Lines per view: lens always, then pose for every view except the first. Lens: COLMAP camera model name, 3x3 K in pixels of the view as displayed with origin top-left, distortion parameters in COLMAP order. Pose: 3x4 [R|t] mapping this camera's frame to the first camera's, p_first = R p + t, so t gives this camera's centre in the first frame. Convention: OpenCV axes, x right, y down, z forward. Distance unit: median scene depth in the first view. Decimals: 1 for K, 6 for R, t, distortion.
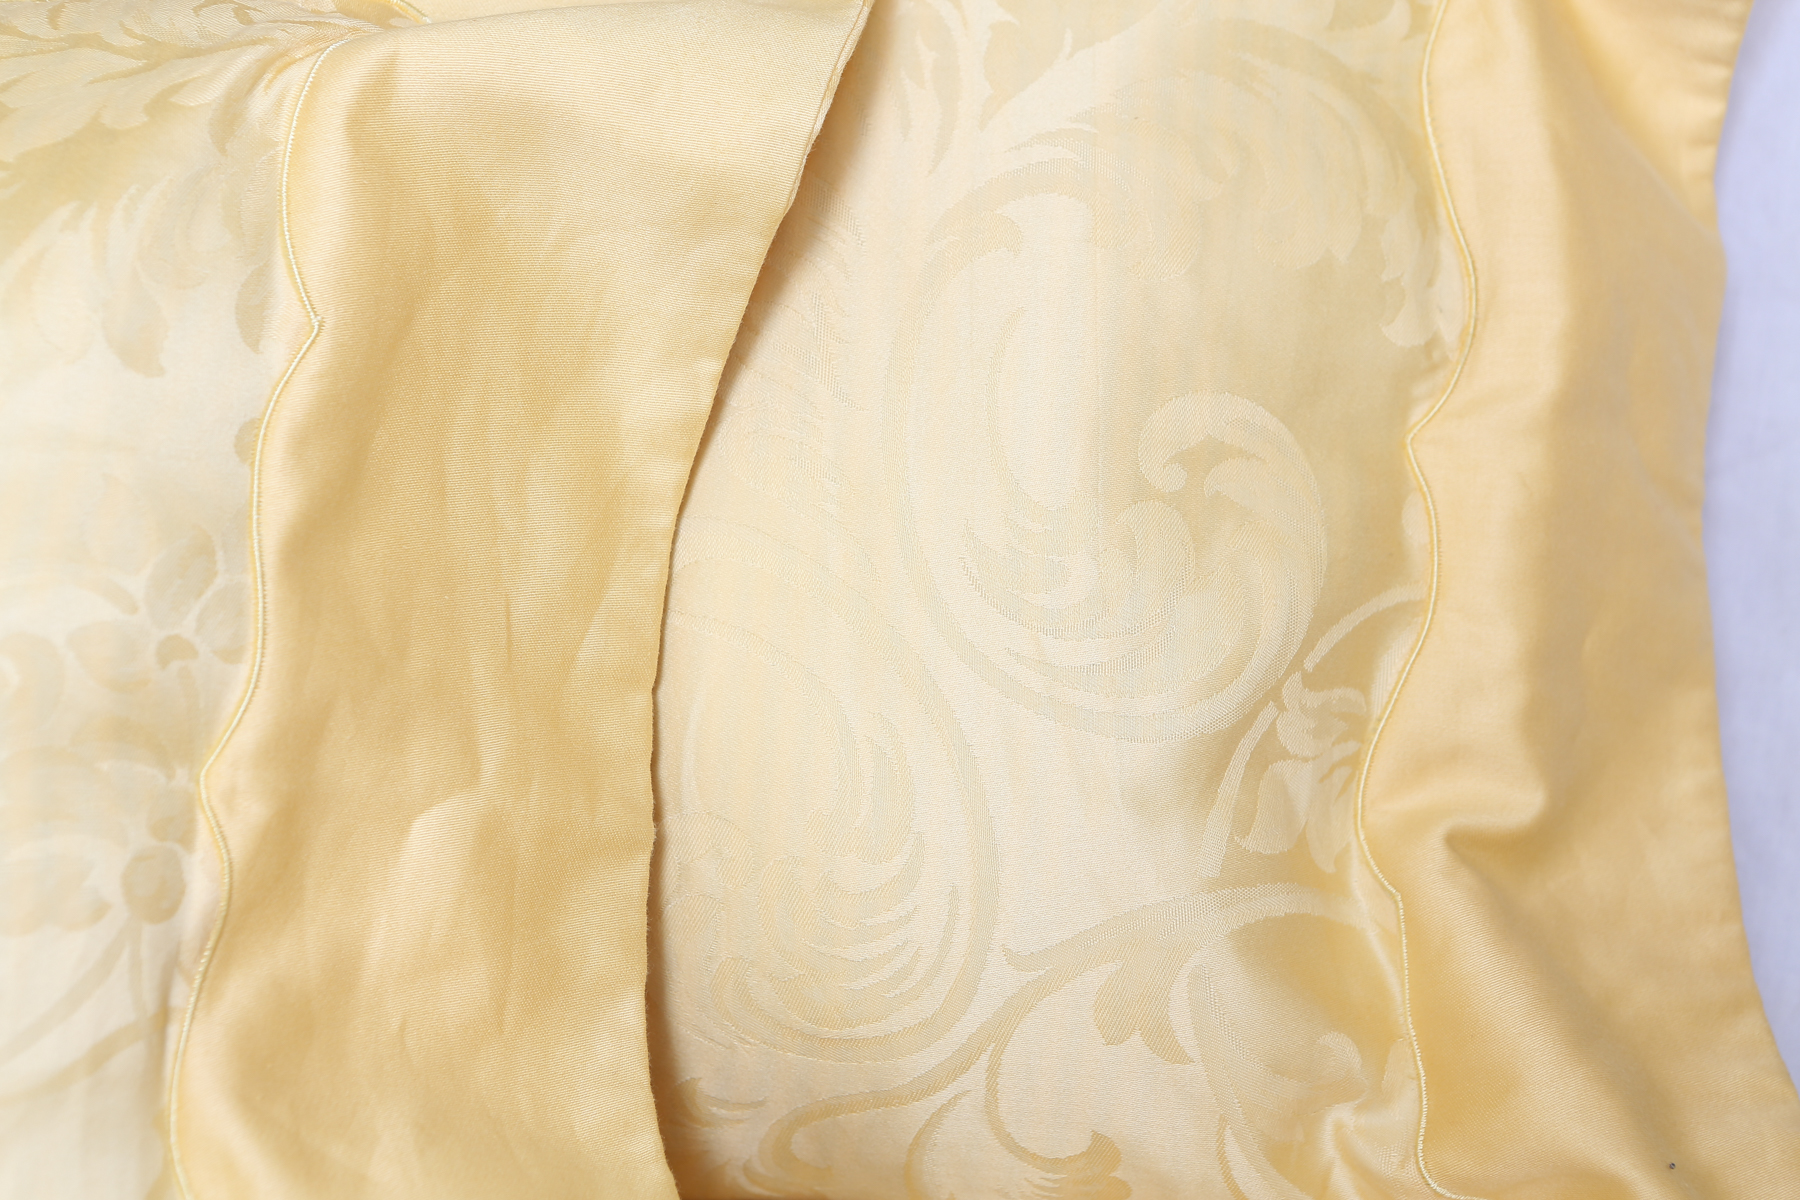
lens RADIAL K [[3609.4, 0, 899.8], [0, 3609.4, 595.0], [0, 0, 1]] dist [0.321952, 0.000000]
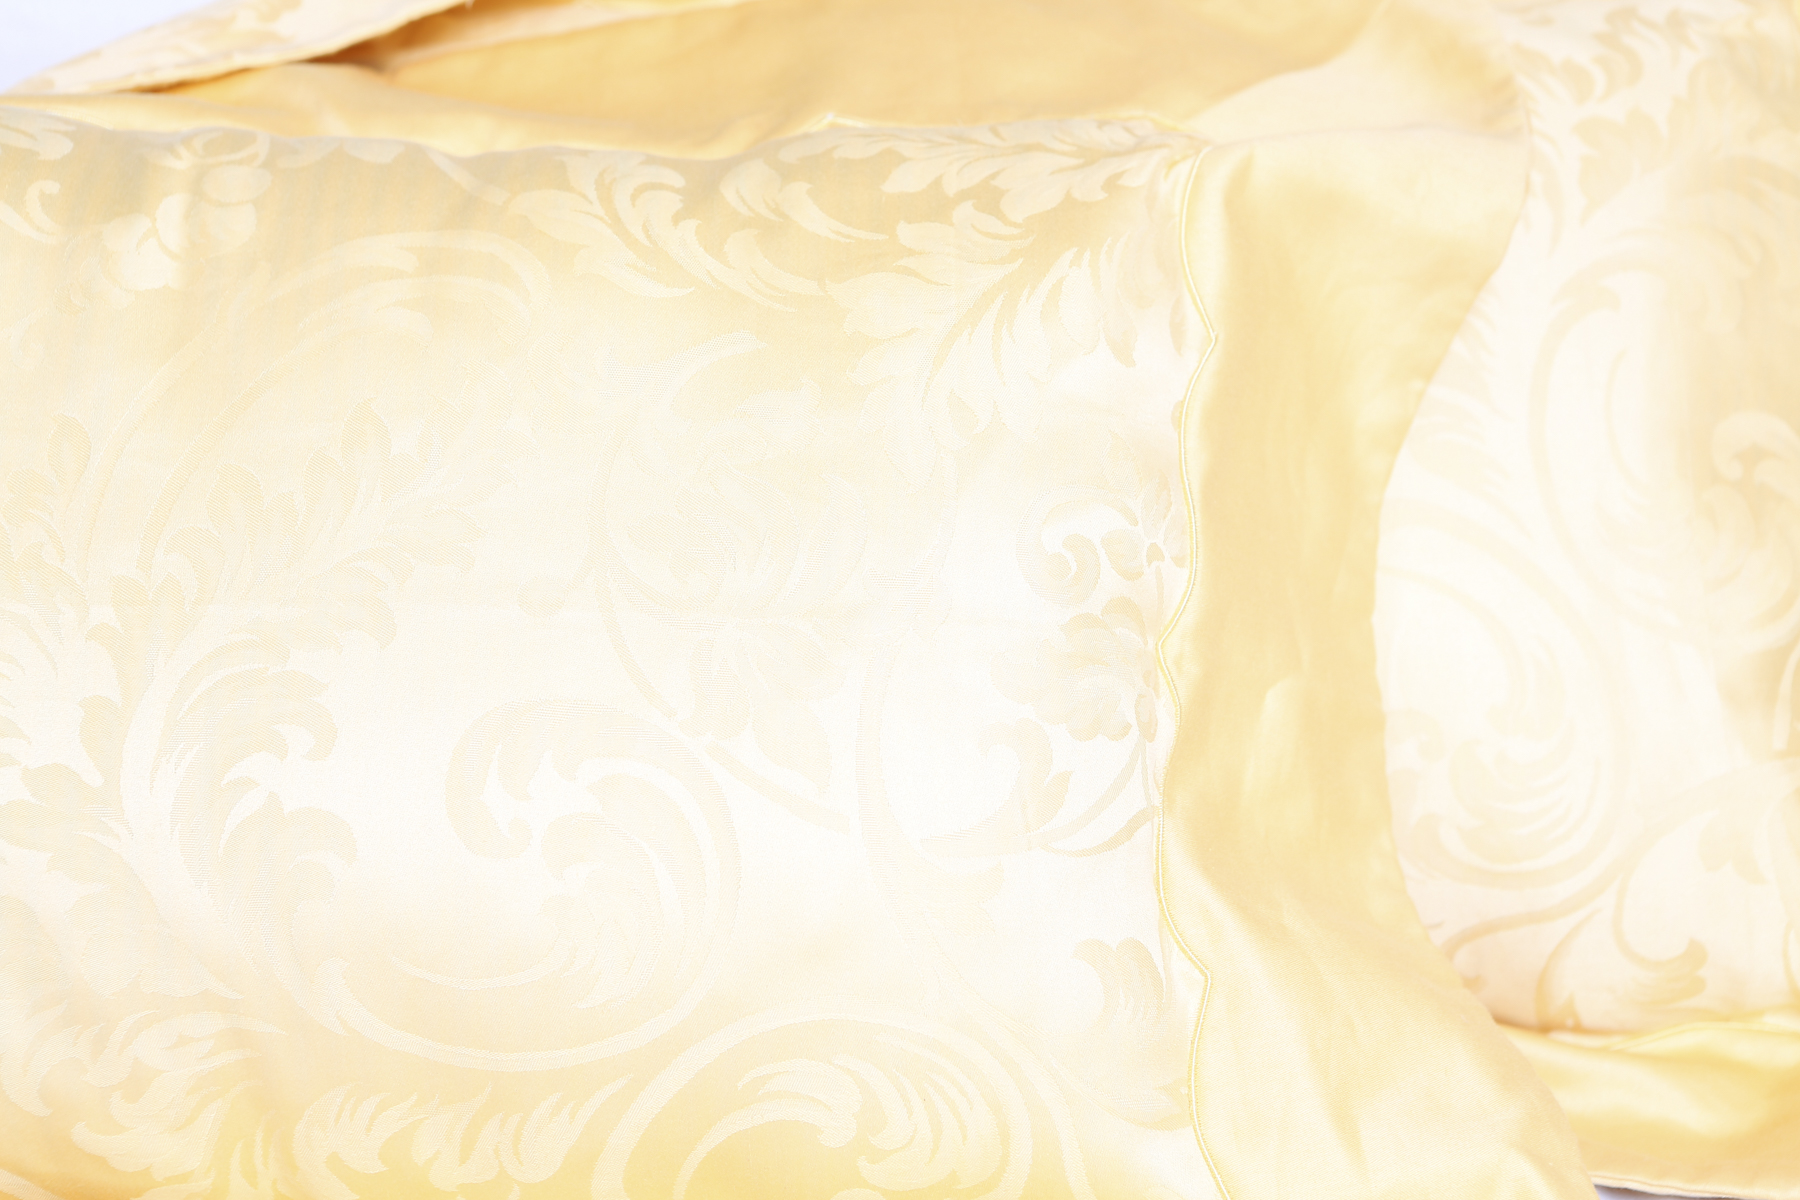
lens RADIAL K [[3609.4, 0, 900.4], [0, 3609.4, 604.6], [0, 0, 1]] dist [0.321952, 0.000000]
pose [[0.985081, 0.006768, 0.171960, -0.491273], [0.010725, 0.994870, -0.100595, 0.160546], [-0.171759, 0.100939, 0.979954, -0.337734]]
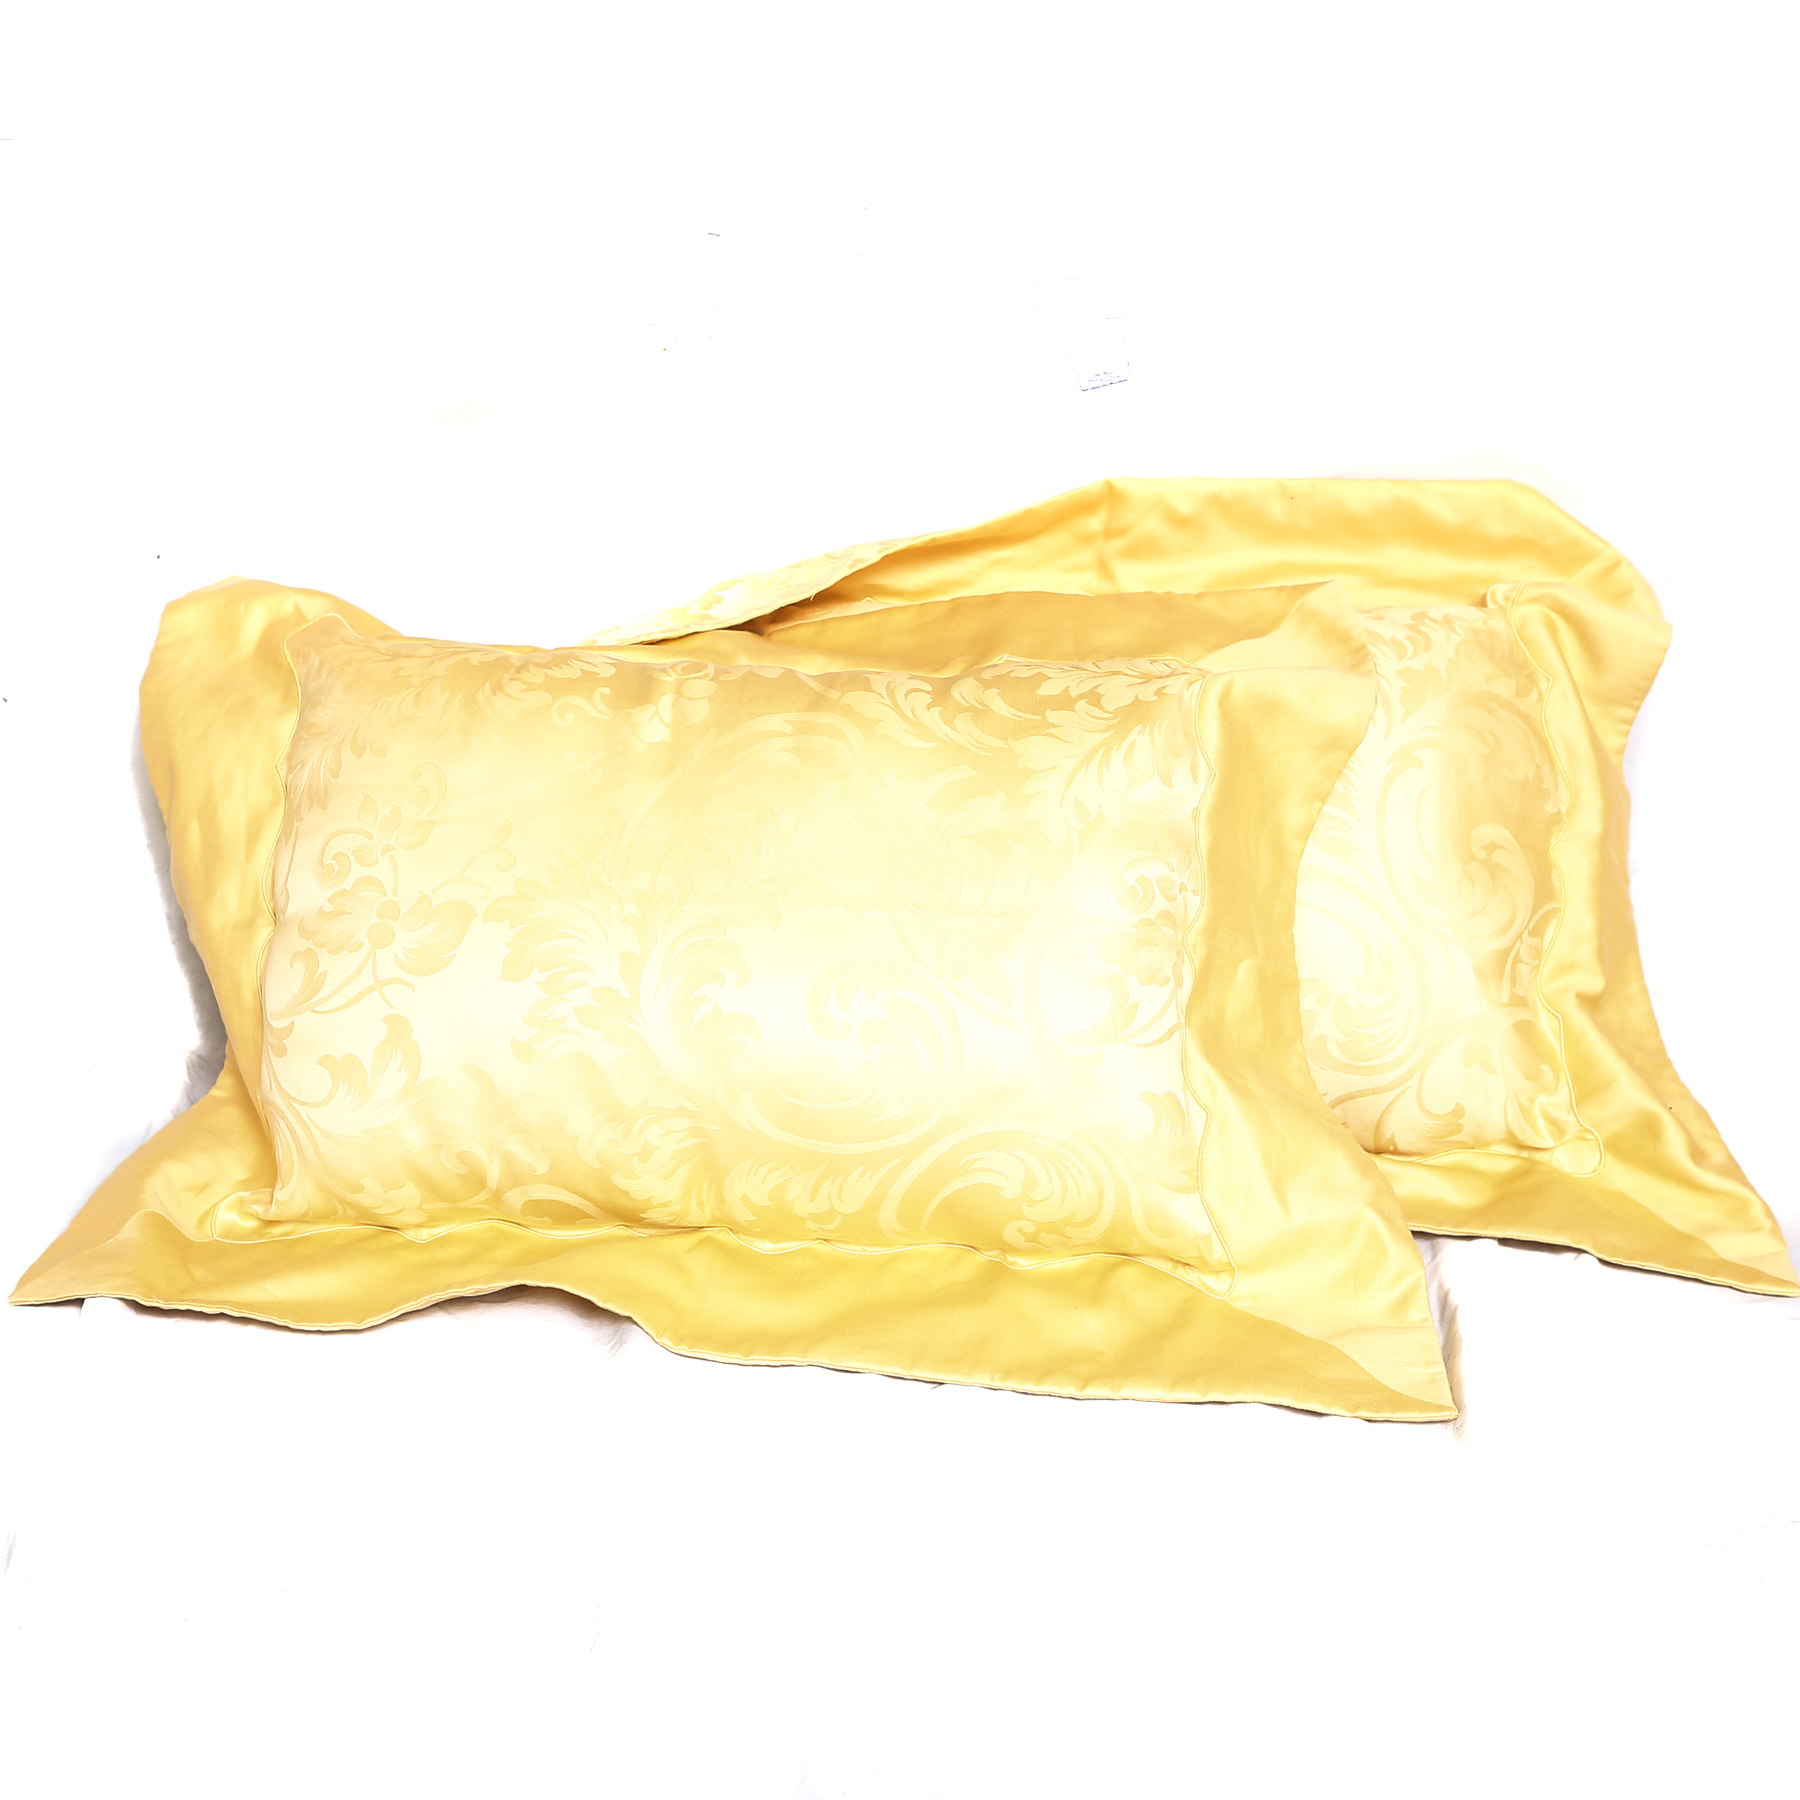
lens RADIAL K [[2078.7, 0, 842.8], [0, 2078.7, 906.3], [0, 0, 1]] dist [-0.086990, 0.000000]
pose [[0.992493, 0.028999, 0.118817, -0.568676], [-0.013226, 0.991235, -0.131445, 0.210339], [-0.121587, 0.128887, 0.984177, -0.420608]]
